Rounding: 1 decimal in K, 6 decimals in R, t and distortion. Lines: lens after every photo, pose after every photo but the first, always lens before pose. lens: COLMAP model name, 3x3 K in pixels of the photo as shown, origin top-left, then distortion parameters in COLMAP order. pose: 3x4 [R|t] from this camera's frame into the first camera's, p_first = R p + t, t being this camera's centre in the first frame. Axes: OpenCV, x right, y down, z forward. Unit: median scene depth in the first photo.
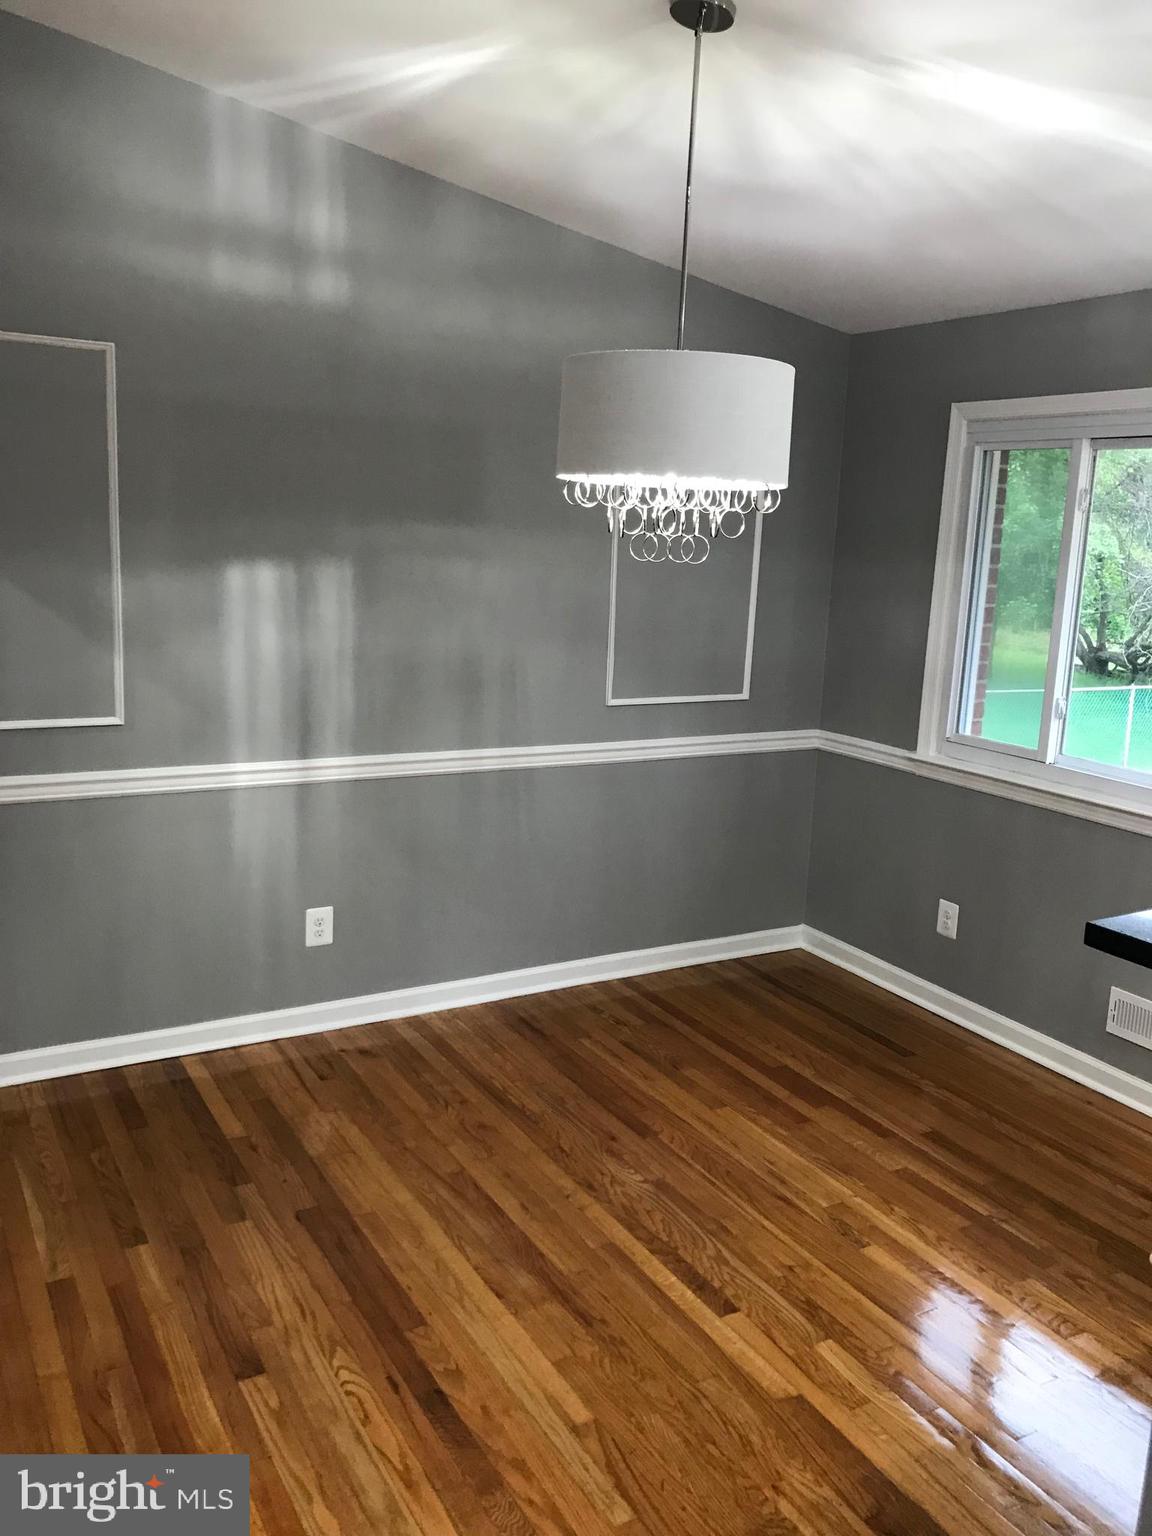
lens RADIAL K [[1263.4, 0, 575.4], [0, 1263.4, 755.8], [0, 0, 1]] dist [0.043658, -0.062155]
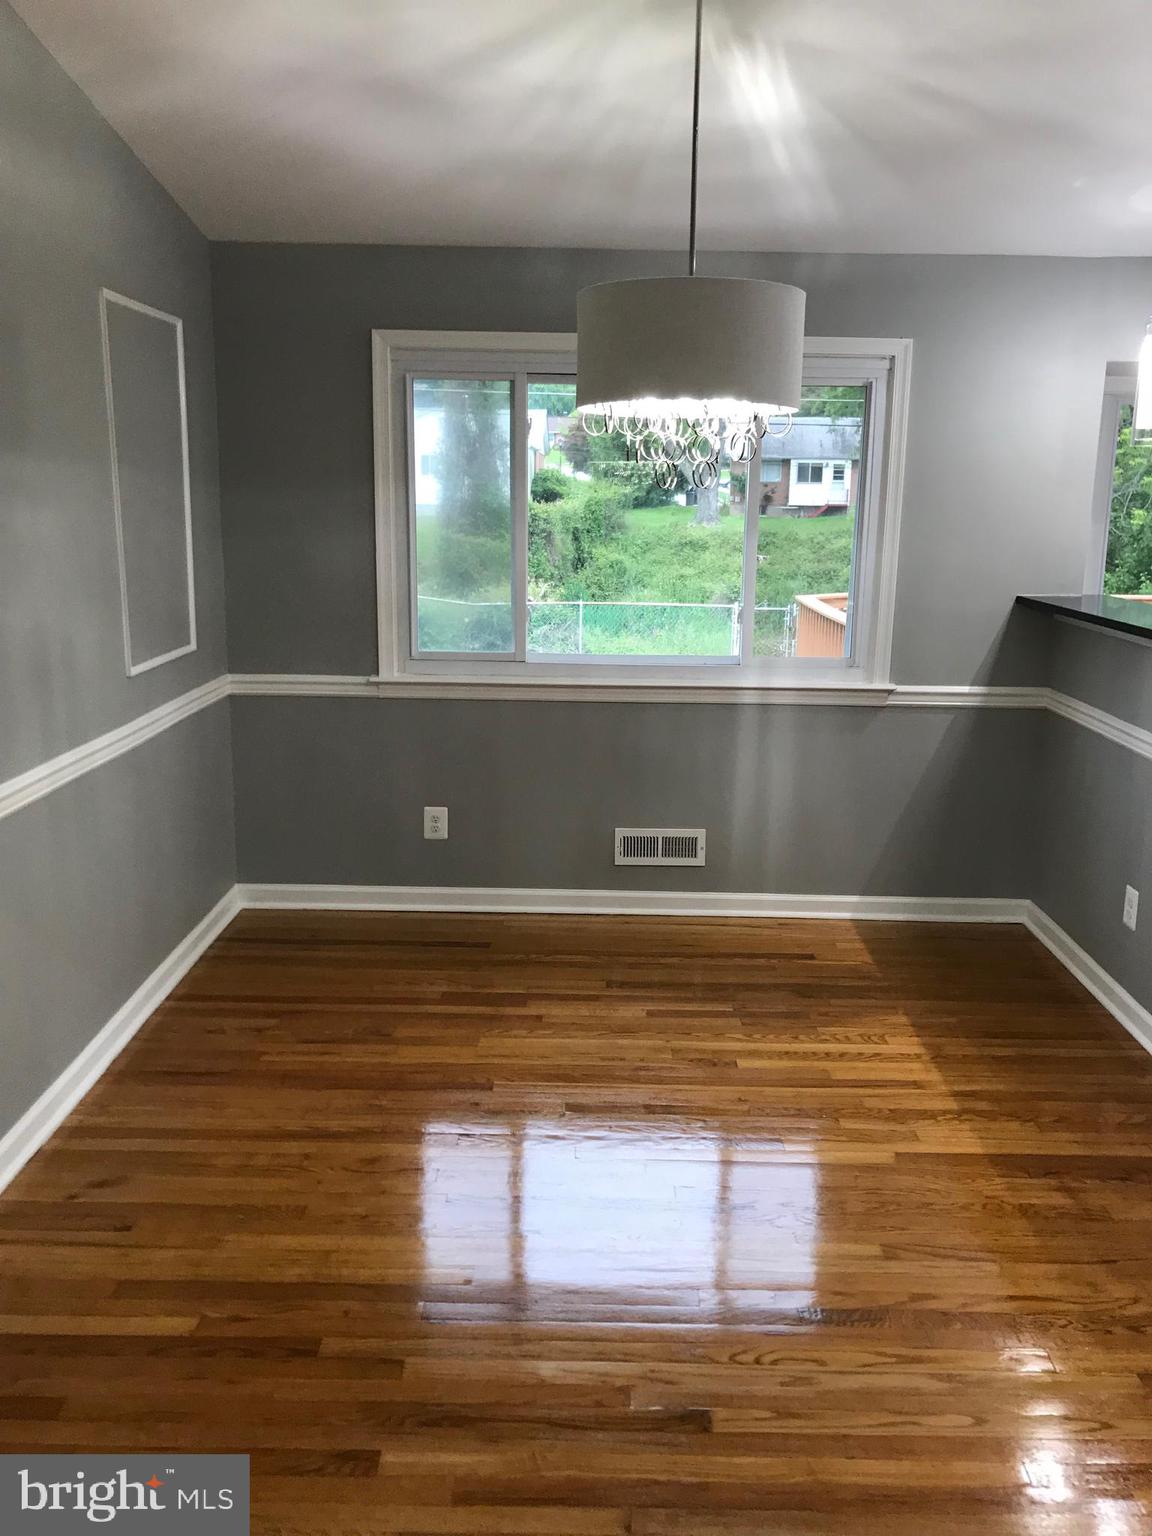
lens RADIAL K [[1272.7, 0, 599.2], [0, 1272.7, 761.9], [0, 0, 1]] dist [0.026094, -0.015442]
pose [[0.498854, -0.213504, 0.839977, -0.602110], [0.162755, 0.975017, 0.151169, -0.070155], [-0.851267, 0.061299, 0.521140, 0.362290]]
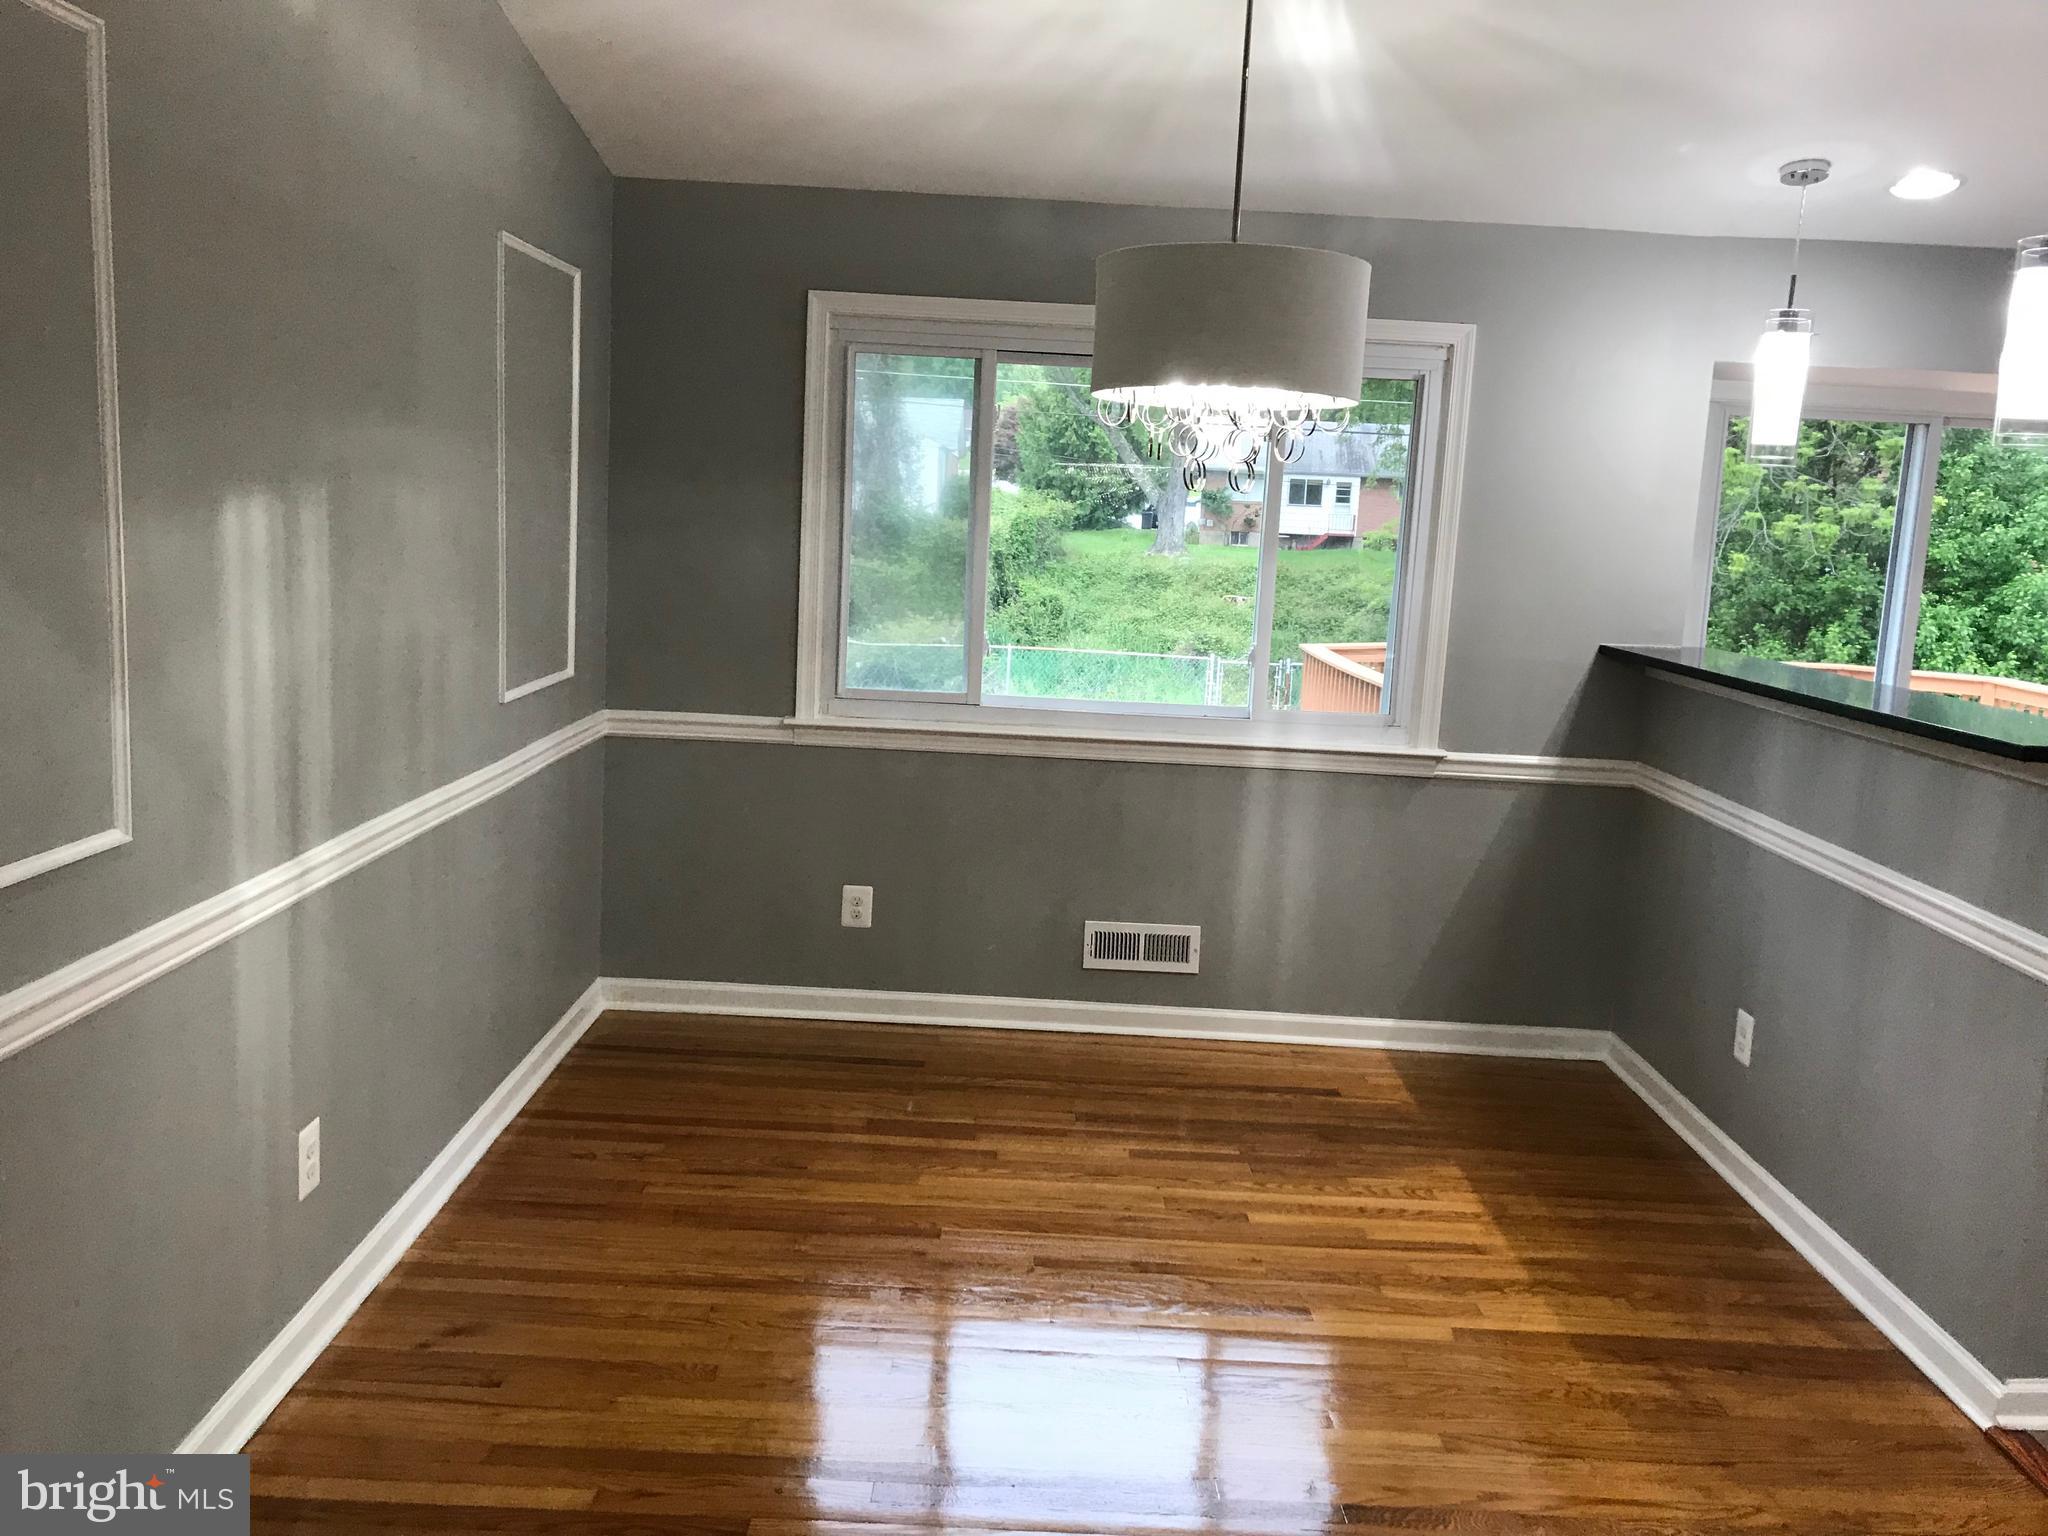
lens RADIAL K [[1691.6, 0, 1025.4], [0, 1691.6, 746.5], [0, 0, 1]] dist [0.033508, -0.054002]
pose [[0.499813, -0.138445, 0.854997, -0.677641], [0.129056, 0.988027, 0.084543, -0.065044], [-0.856465, 0.068086, 0.511696, 0.366586]]
